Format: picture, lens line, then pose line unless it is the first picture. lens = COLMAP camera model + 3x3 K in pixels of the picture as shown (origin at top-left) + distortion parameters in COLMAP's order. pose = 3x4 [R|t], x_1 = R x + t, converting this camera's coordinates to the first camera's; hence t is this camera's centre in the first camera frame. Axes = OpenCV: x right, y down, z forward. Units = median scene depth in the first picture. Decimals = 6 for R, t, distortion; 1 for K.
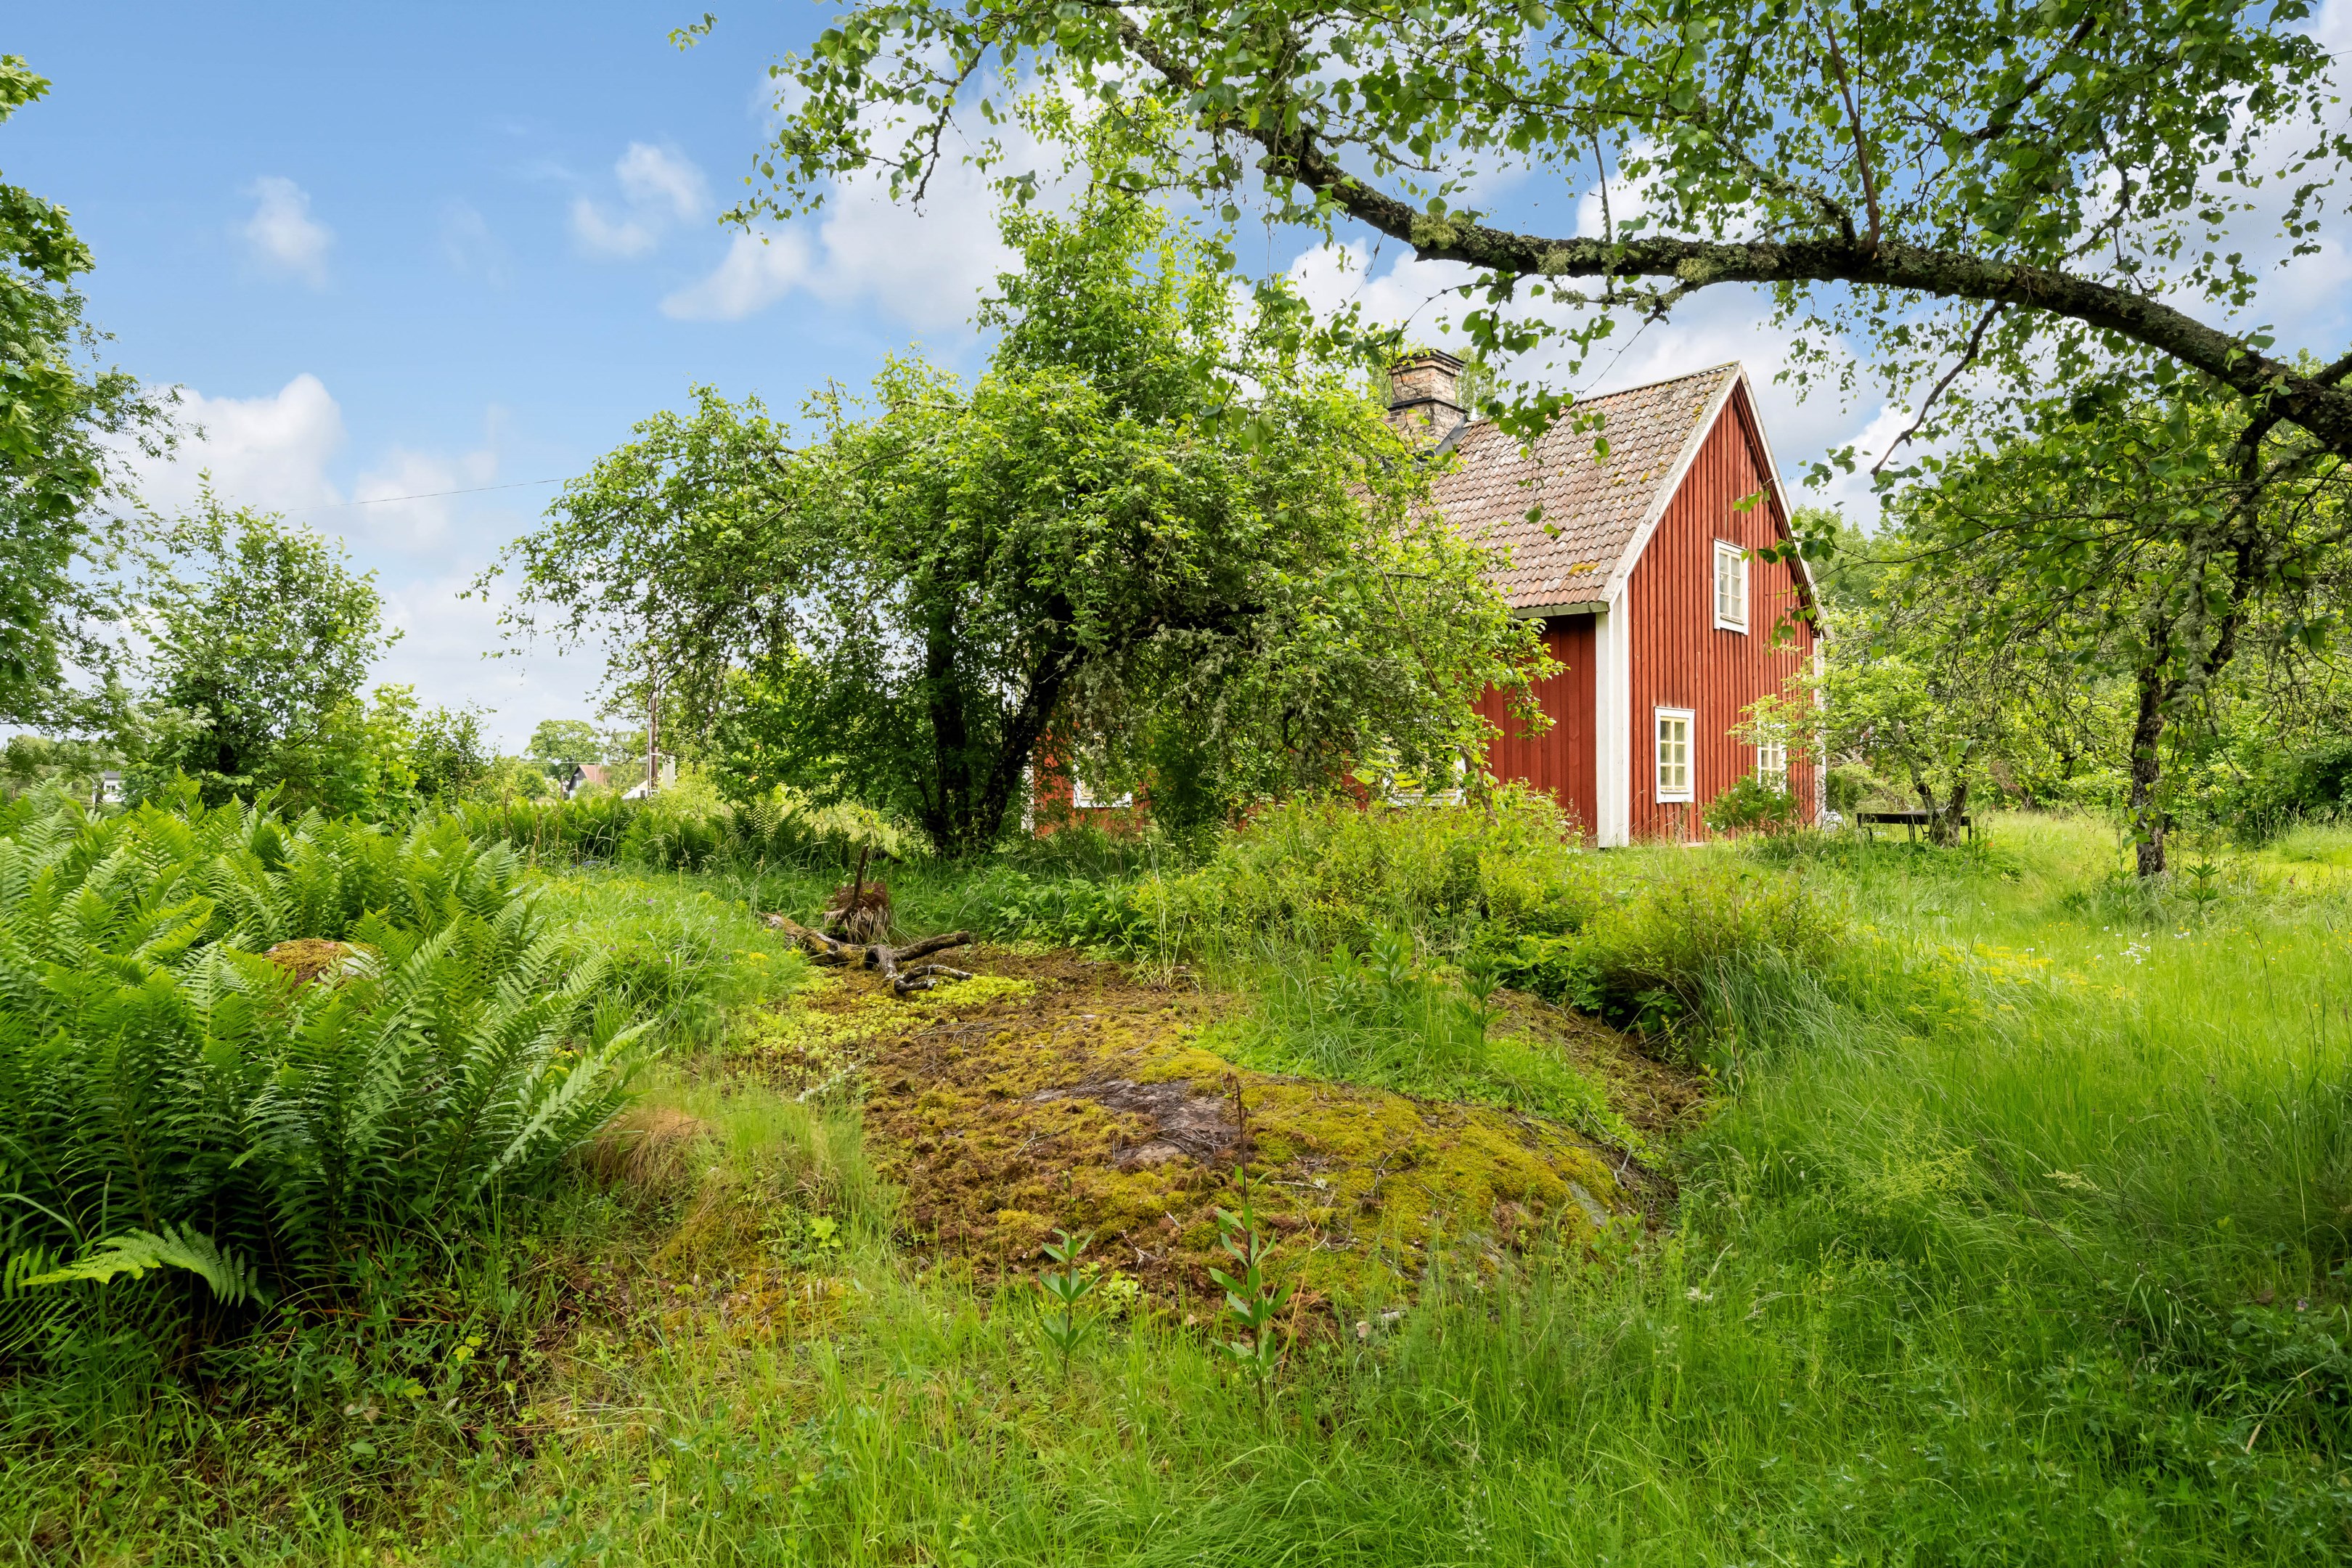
lens RADIAL K [[1493.2, 0, 1182.3], [0, 1493.2, 766.1], [0, 0, 1]] dist [-0.014678, 0.000399]
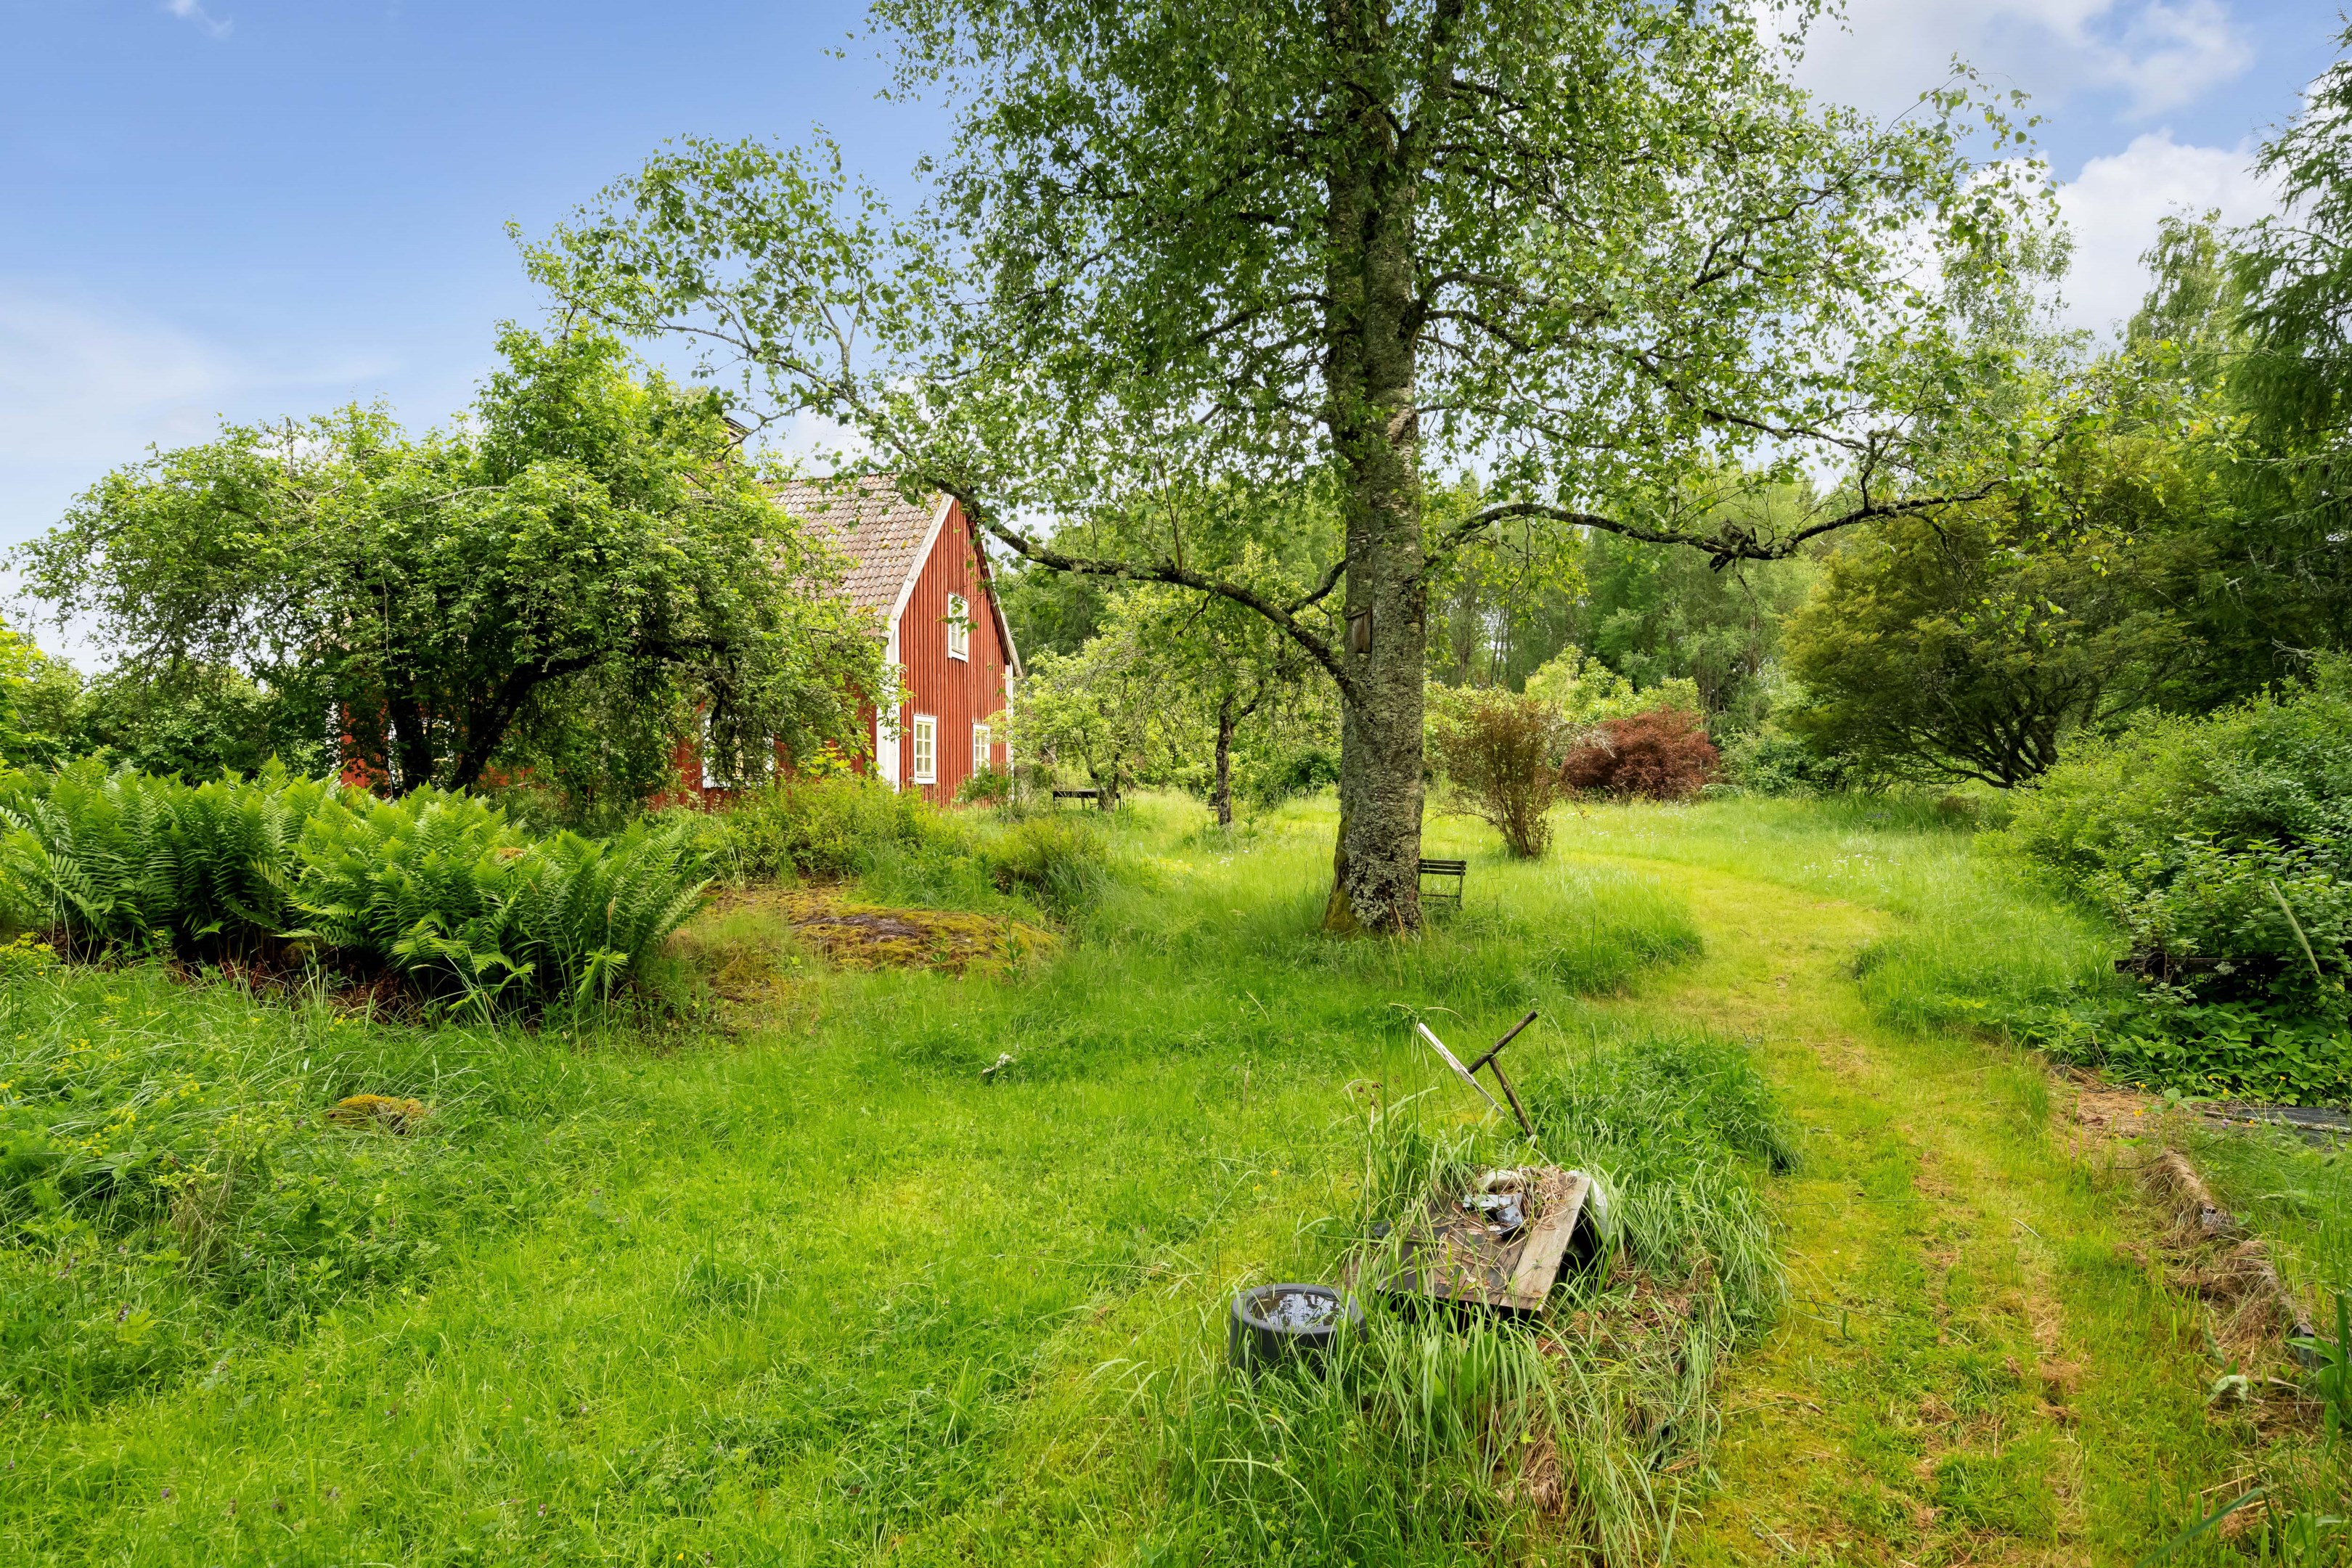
lens RADIAL K [[1329.3, 0, 1176.0], [0, 1329.3, 784.0], [0, 0, 1]] dist [0.002820, 0.000688]
pose [[0.845065, 0.000691, 0.534663, -0.170192], [-0.012850, 0.999737, 0.019018, -0.002373], [-0.534509, -0.022942, 0.844852, -0.212783]]
